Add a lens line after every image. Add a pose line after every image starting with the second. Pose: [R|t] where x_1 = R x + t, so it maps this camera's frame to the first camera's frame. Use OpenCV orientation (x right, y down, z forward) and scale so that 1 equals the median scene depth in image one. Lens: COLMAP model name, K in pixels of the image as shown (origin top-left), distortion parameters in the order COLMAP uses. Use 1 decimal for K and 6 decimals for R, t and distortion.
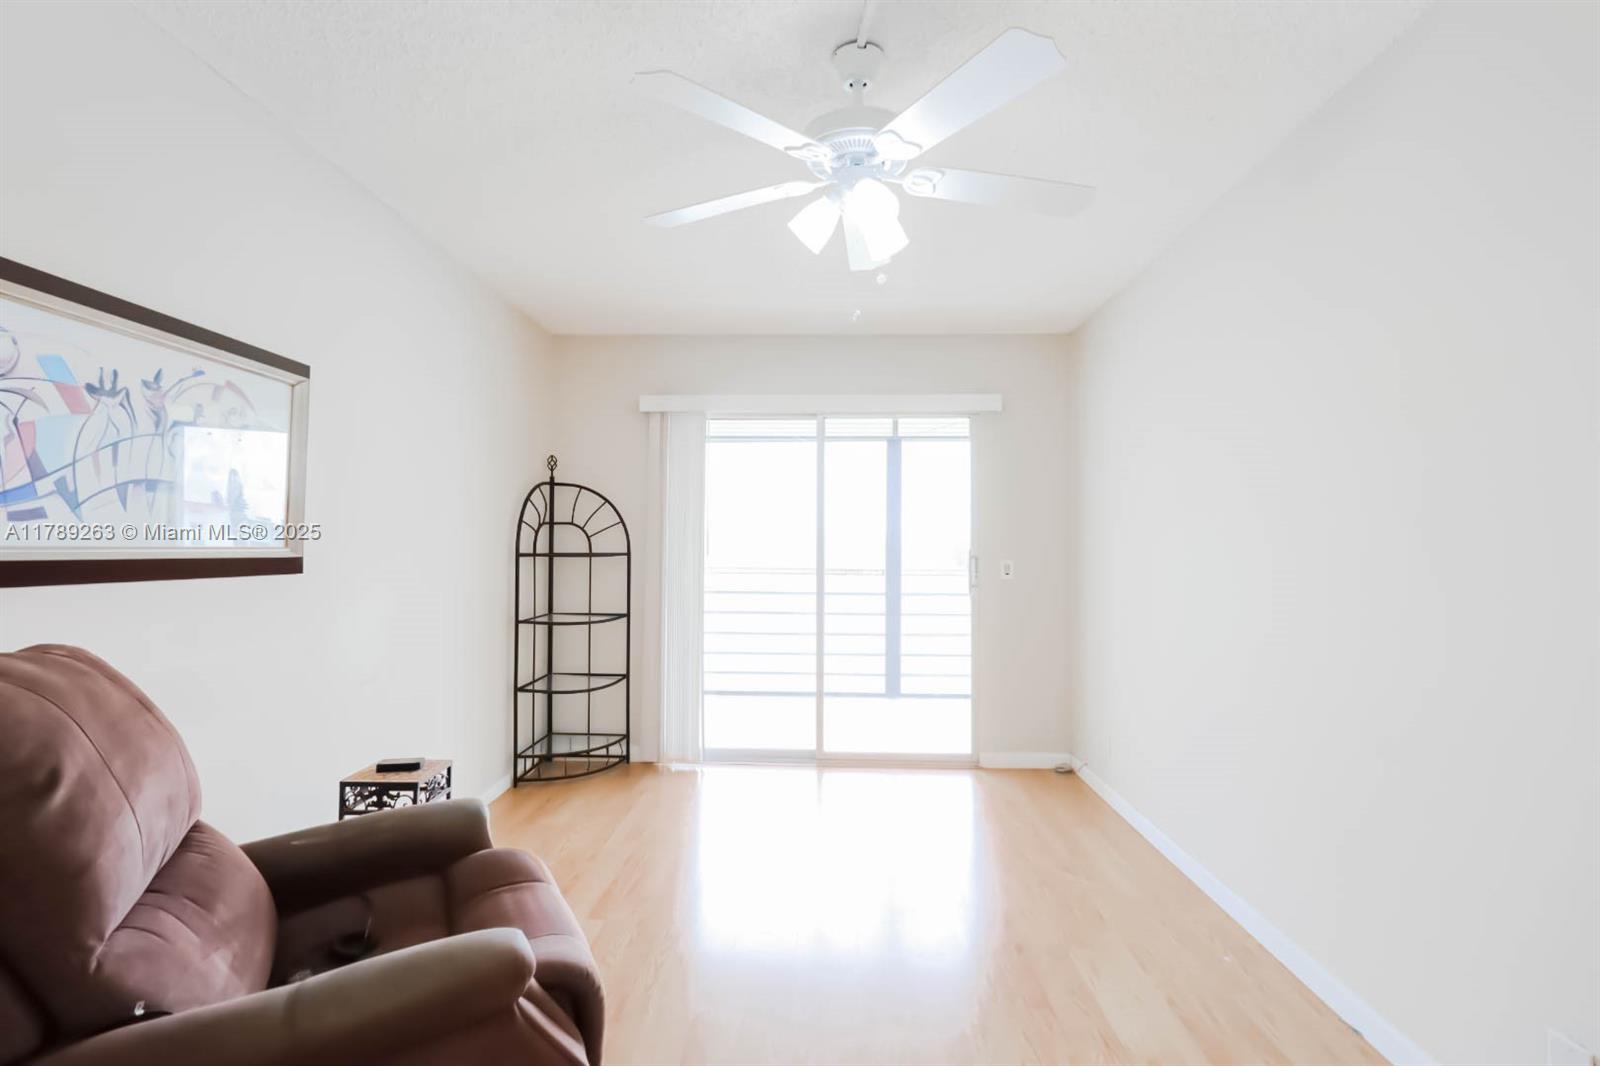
lens RADIAL K [[737.0, 0, 805.4], [0, 737.0, 530.6], [0, 0, 1]] dist [0.005697, -0.002815]
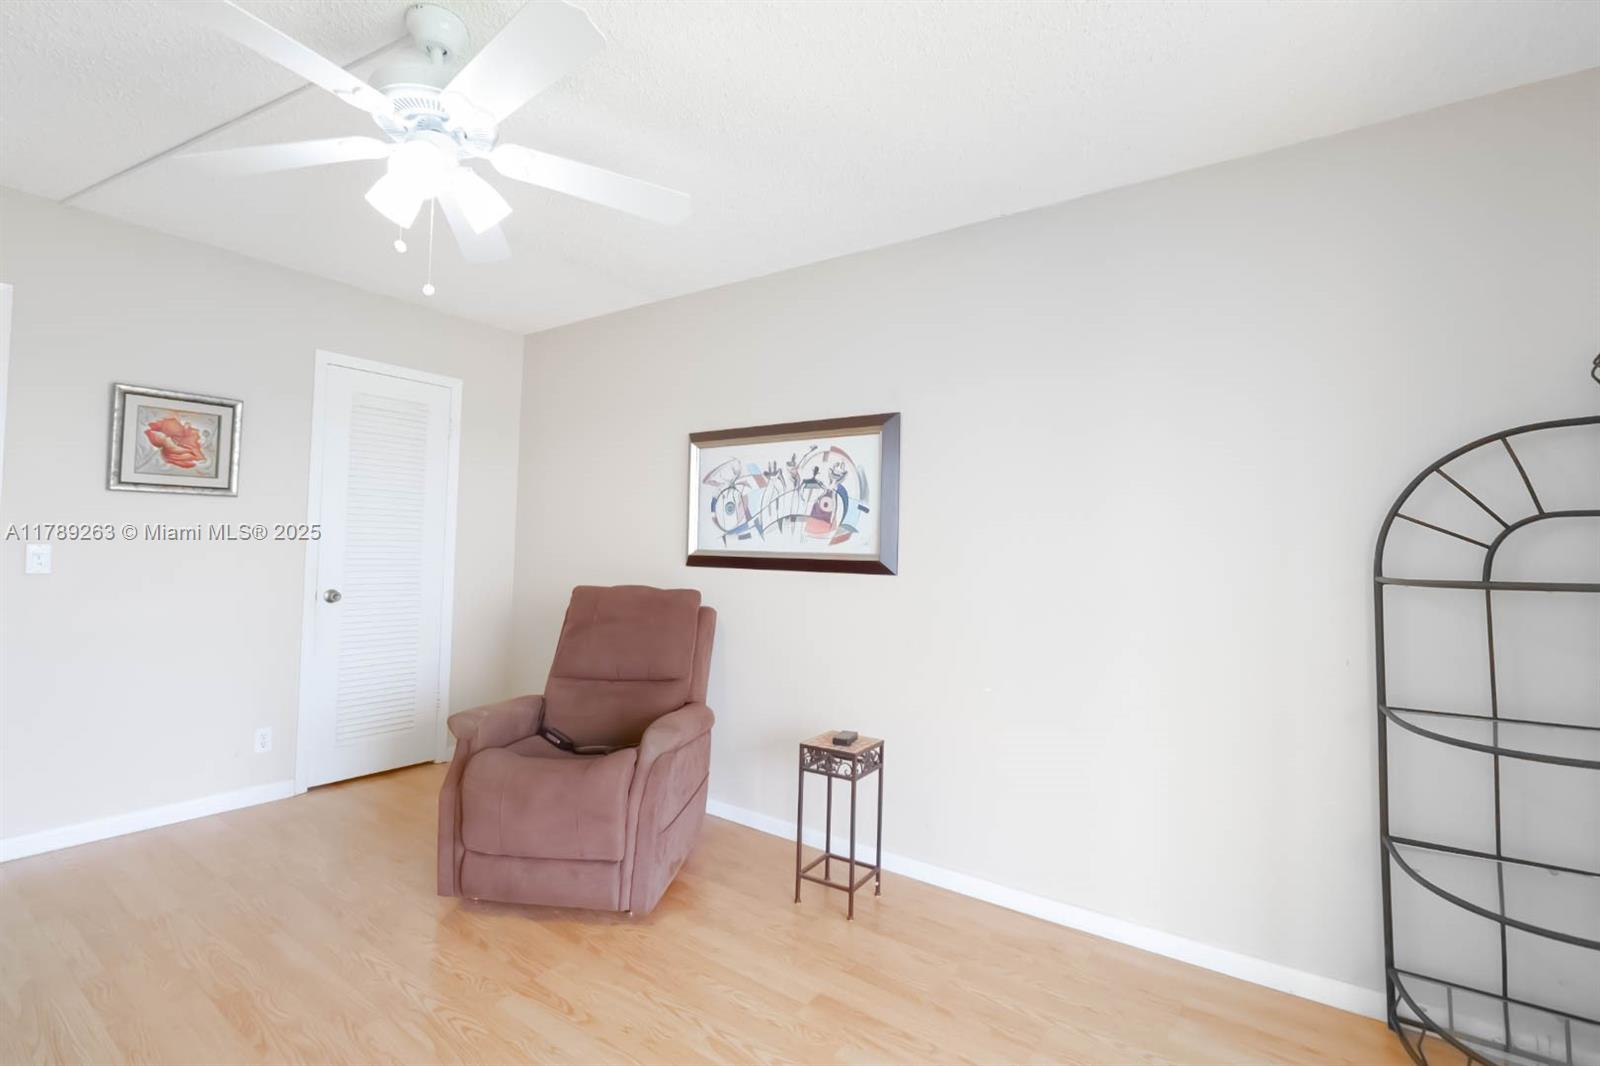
lens RADIAL K [[737.0, 0, 812.2], [0, 737.0, 535.1], [0, 0, 1]] dist [0.005697, -0.002815]
pose [[-0.551649, -0.040031, -0.833115, 0.529977], [-0.009208, 0.999079, -0.041909, 0.049673], [0.834026, -0.015448, -0.551509, 1.809170]]
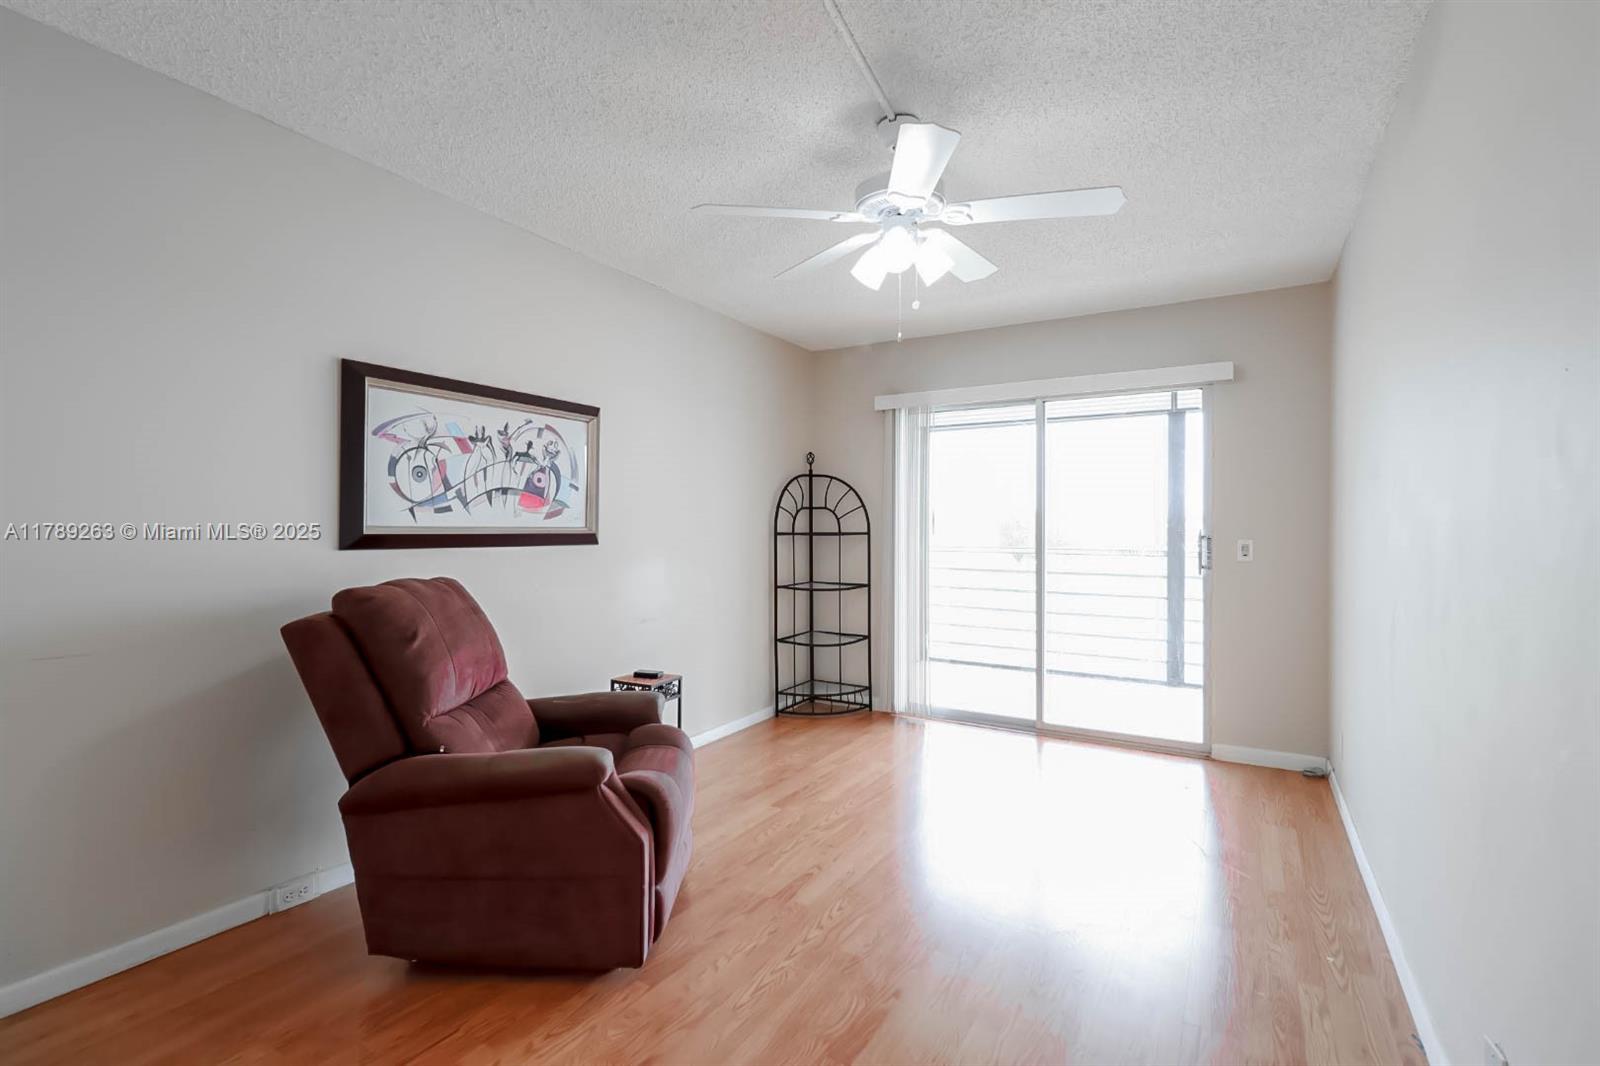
lens RADIAL K [[737.0, 0, 806.0], [0, 737.0, 531.9], [0, 0, 1]] dist [0.005697, -0.002815]
pose [[0.878395, -0.000325, -0.477935, 0.488506], [0.012936, 0.999650, 0.023095, 0.002734], [0.477760, -0.026469, 0.878091, -0.154373]]
